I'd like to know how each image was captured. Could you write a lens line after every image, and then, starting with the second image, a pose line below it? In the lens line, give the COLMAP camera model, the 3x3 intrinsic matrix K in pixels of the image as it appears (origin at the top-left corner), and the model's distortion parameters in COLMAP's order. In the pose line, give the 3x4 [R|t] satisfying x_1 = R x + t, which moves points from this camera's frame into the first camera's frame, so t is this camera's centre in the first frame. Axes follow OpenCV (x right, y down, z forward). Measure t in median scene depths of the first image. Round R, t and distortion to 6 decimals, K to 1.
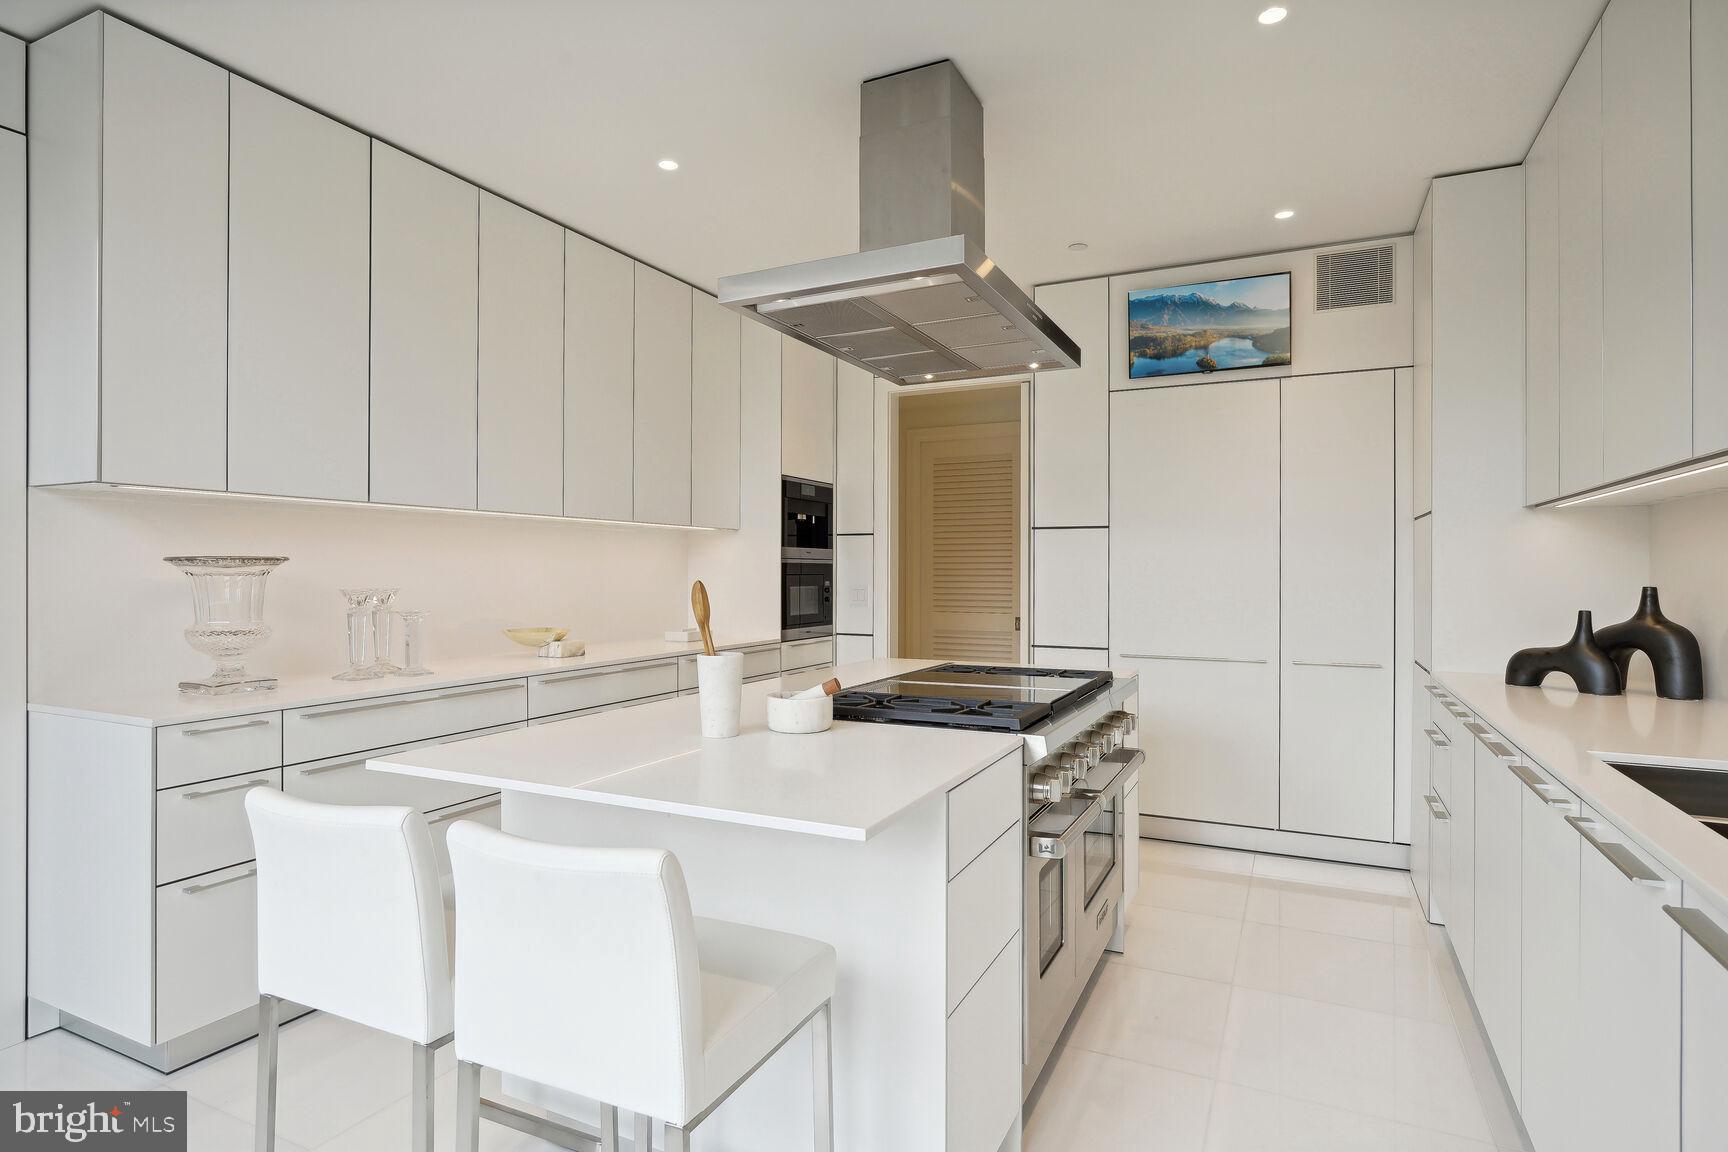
lens RADIAL K [[911.5, 0, 857.6], [0, 911.5, 569.3], [0, 0, 1]] dist [0.004939, 0.002201]
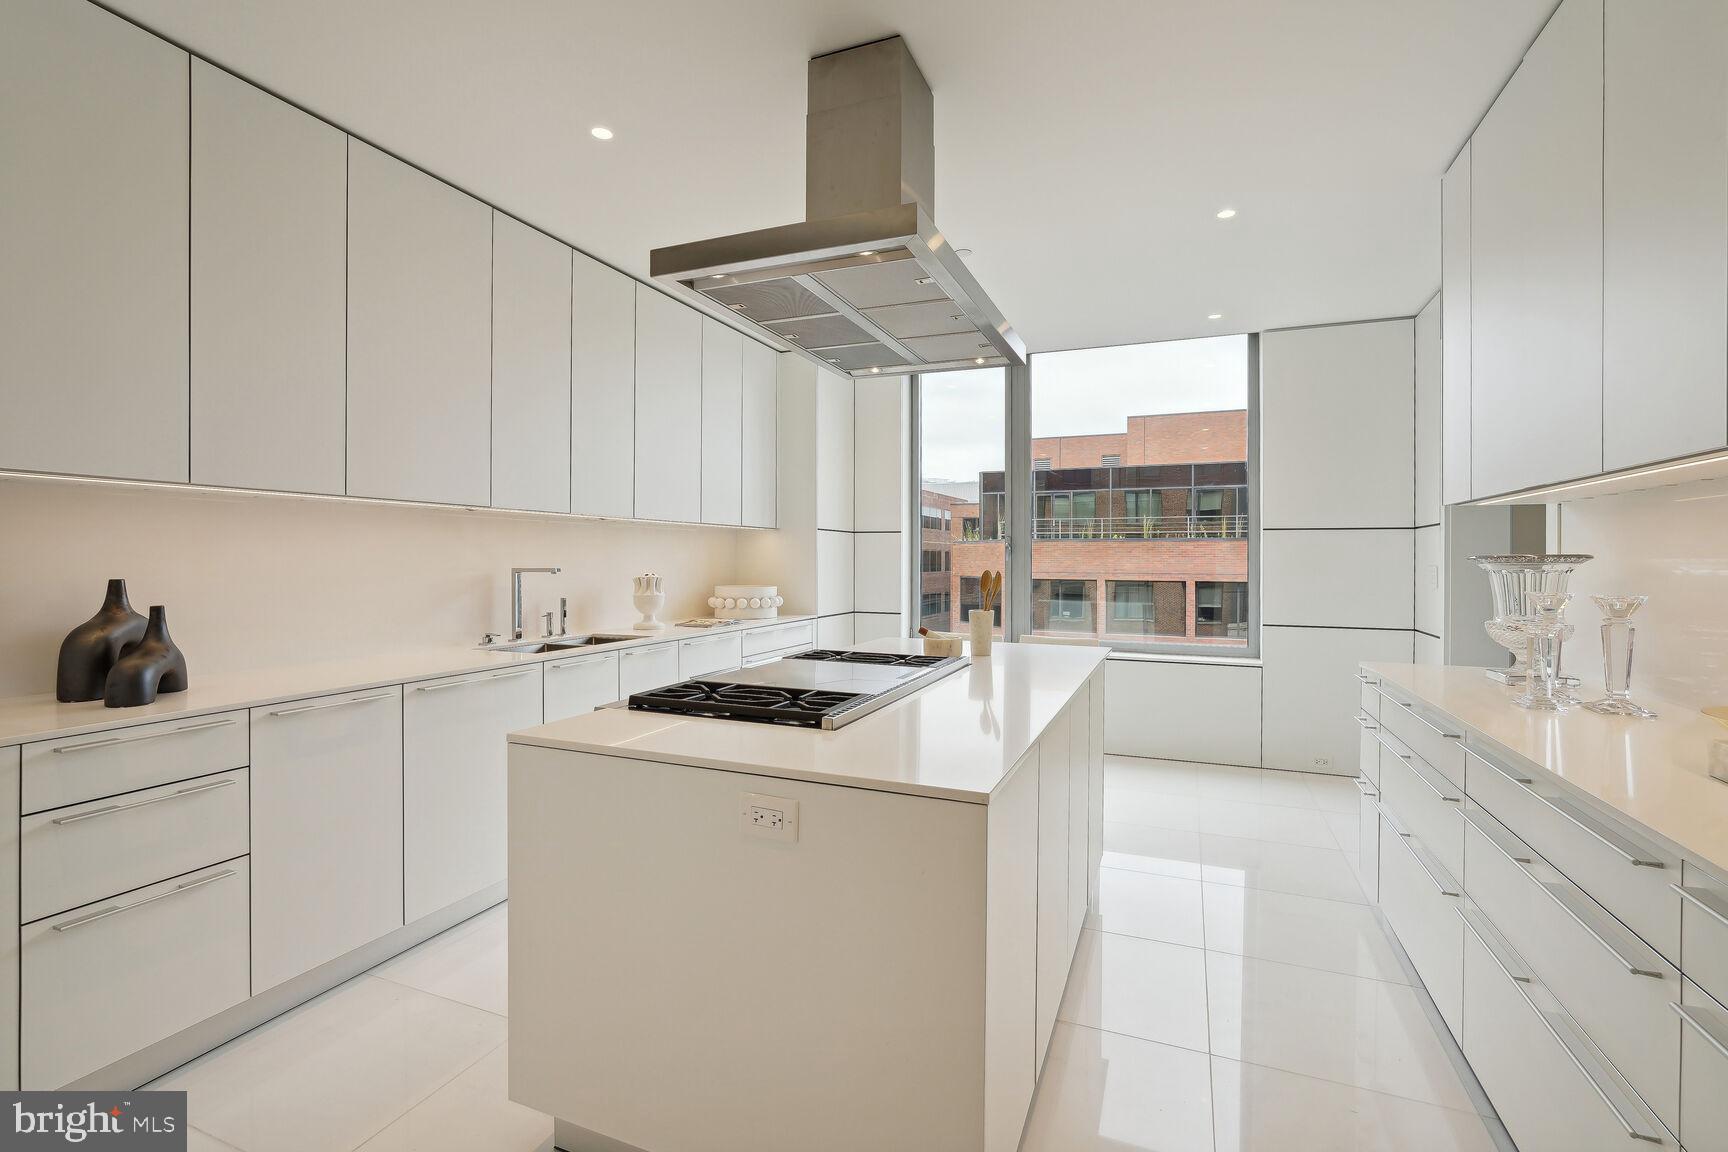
lens RADIAL K [[774.8, 0, 866.2], [0, 774.8, 562.2], [0, 0, 1]] dist [-0.016801, 0.011654]
pose [[-0.998015, -0.005208, -0.062760, 0.130691], [-0.005566, 0.999969, 0.005522, -0.005612], [0.062730, 0.005860, -0.998013, 1.701346]]
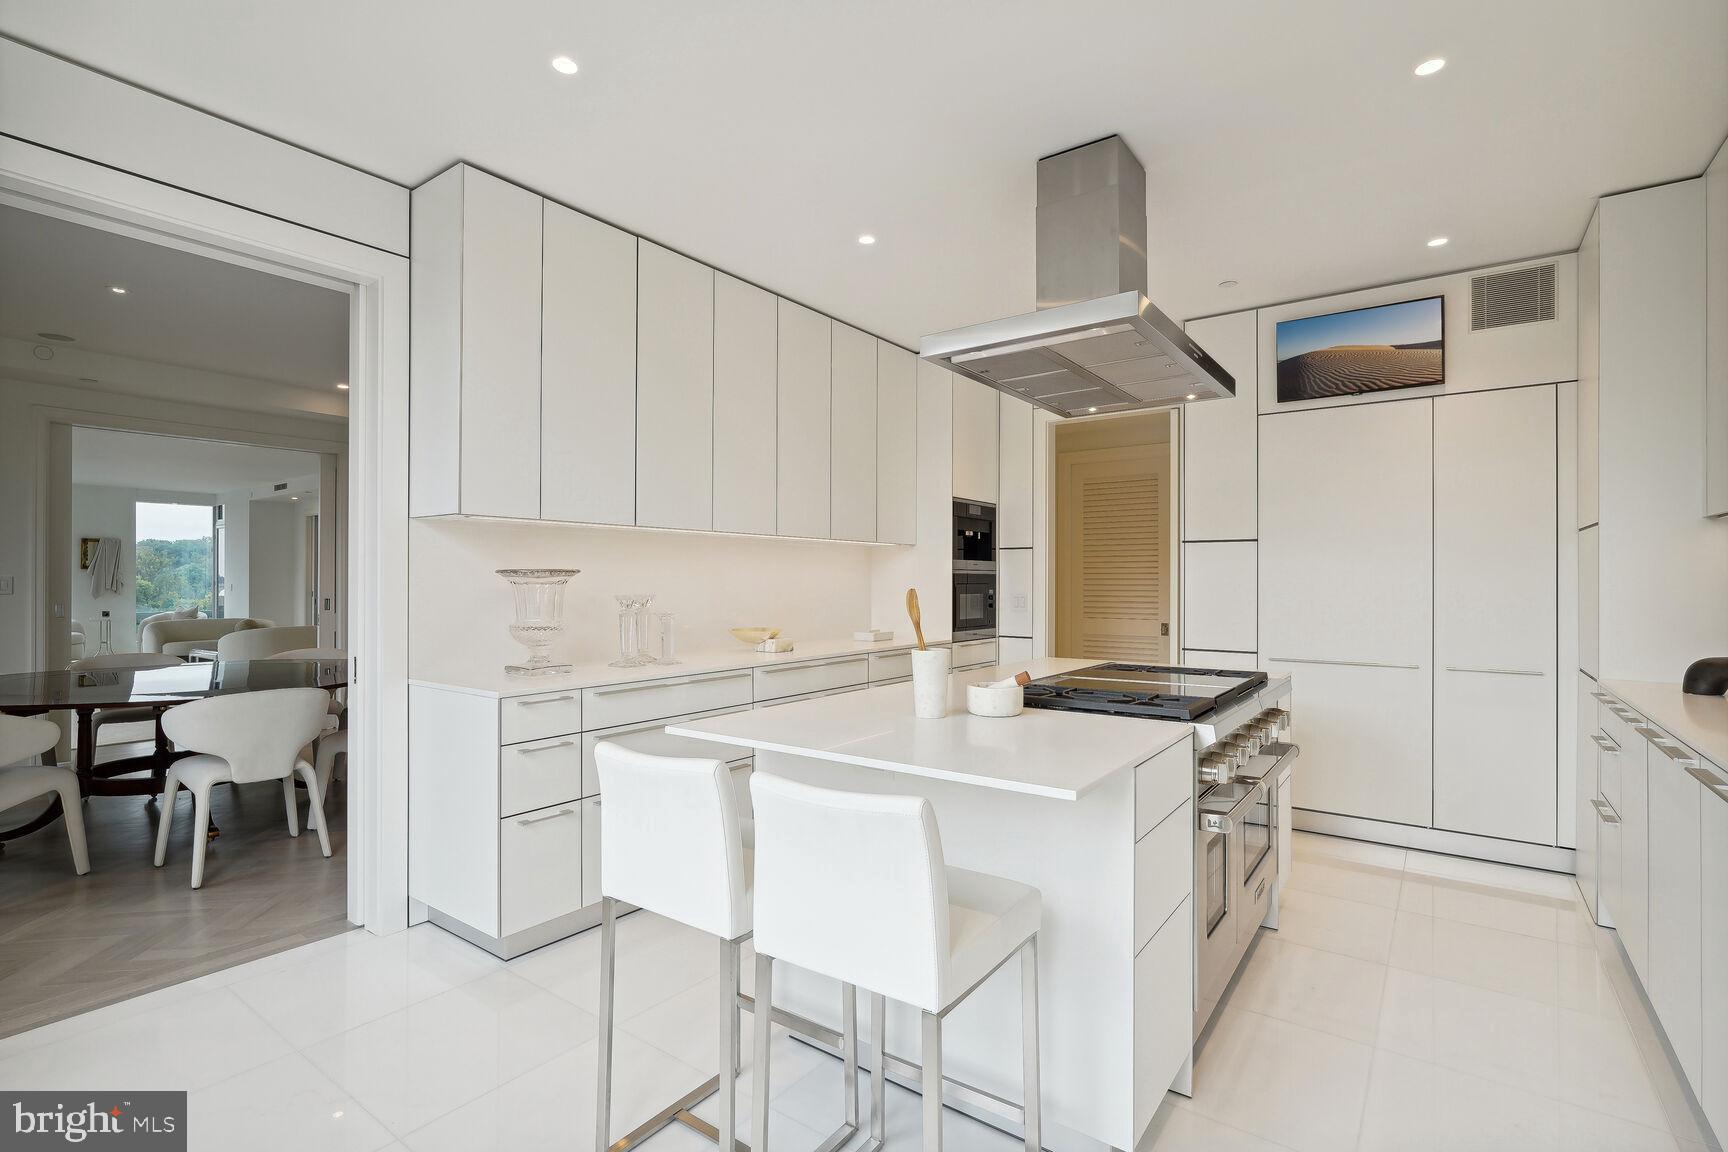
lens RADIAL K [[802.7, 0, 873.7], [0, 802.7, 577.1], [0, 0, 1]] dist [-0.003149, 0.006570]
pose [[0.985153, -0.000506, -0.171677, -0.024356], [0.000067, 0.999997, -0.002562, -0.000275], [0.171677, 0.002512, 0.985150, -0.037735]]
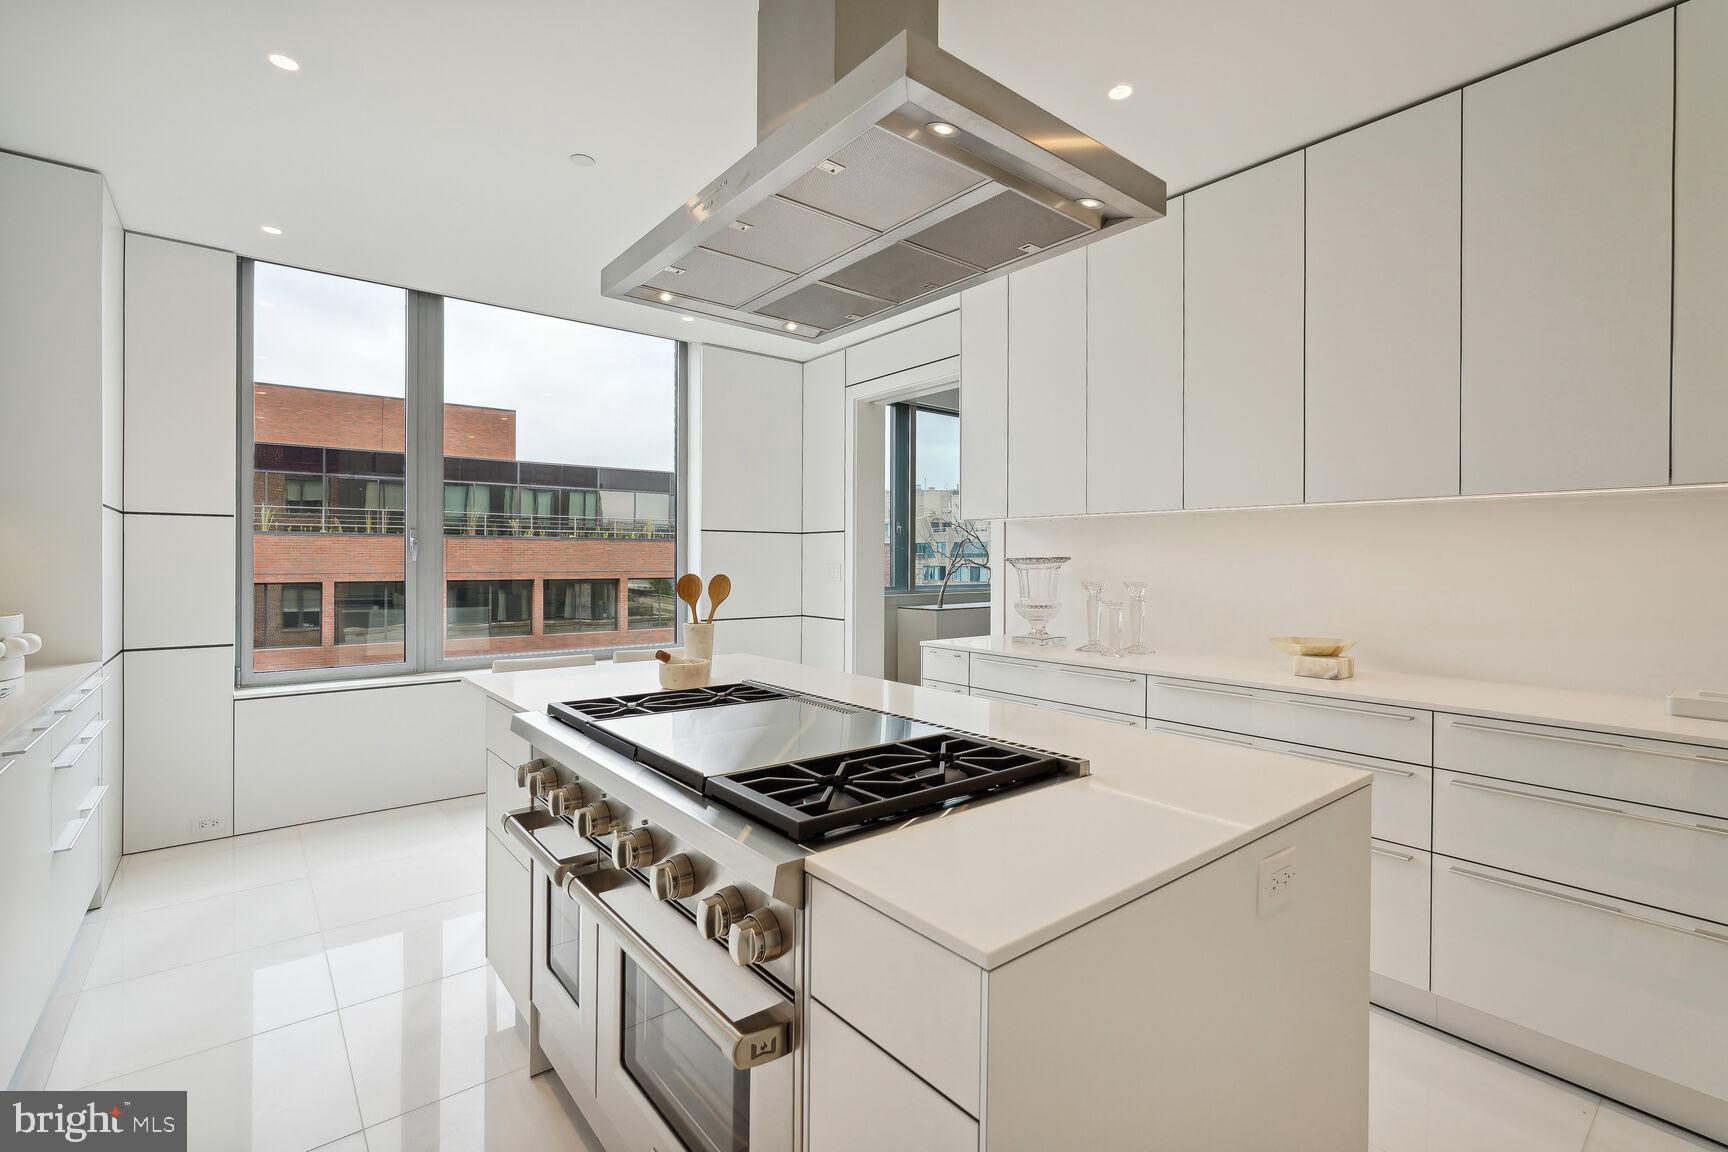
lens RADIAL K [[776.6, 0, 867.6], [0, 776.6, 558.2], [0, 0, 1]] dist [-0.018687, 0.010296]
pose [[-0.420772, -0.005470, -0.907150, 0.603907], [-0.006102, 0.999976, -0.003199, -0.006620], [0.907146, 0.004189, -0.420795, 1.196994]]
